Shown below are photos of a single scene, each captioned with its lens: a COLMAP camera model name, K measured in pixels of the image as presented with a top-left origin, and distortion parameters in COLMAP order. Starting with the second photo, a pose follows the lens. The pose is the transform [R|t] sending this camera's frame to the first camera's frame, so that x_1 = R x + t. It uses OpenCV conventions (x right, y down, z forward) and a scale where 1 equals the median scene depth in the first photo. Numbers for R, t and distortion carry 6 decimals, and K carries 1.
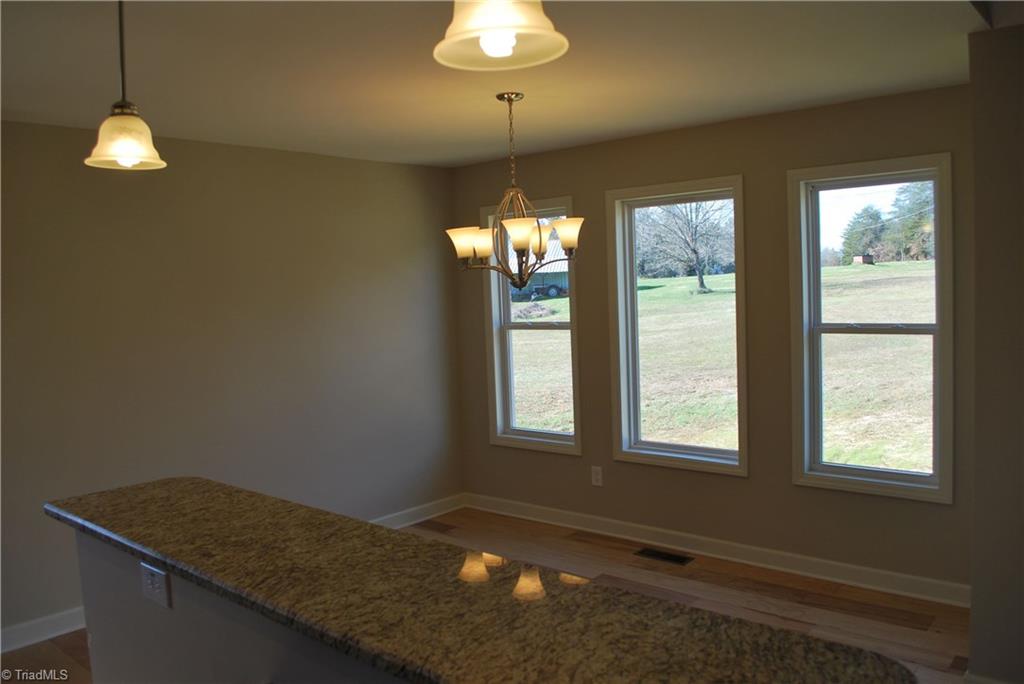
lens RADIAL K [[806.7, 0, 503.5], [0, 806.7, 337.7], [0, 0, 1]] dist [-0.084920, 0.016268]
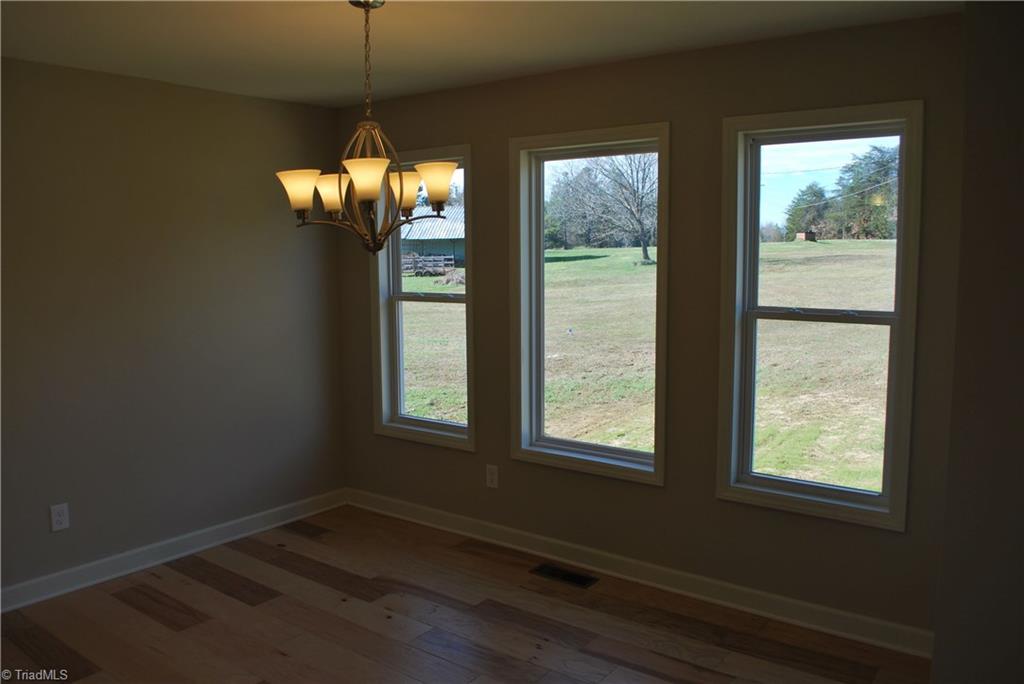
lens RADIAL K [[806.7, 0, 506.3], [0, 806.7, 332.4], [0, 0, 1]] dist [-0.084920, 0.016268]
pose [[0.997140, 0.026181, 0.070898, 0.066210], [-0.028695, 0.998986, 0.034682, -0.010160], [-0.069919, -0.036617, 0.996880, 0.154065]]
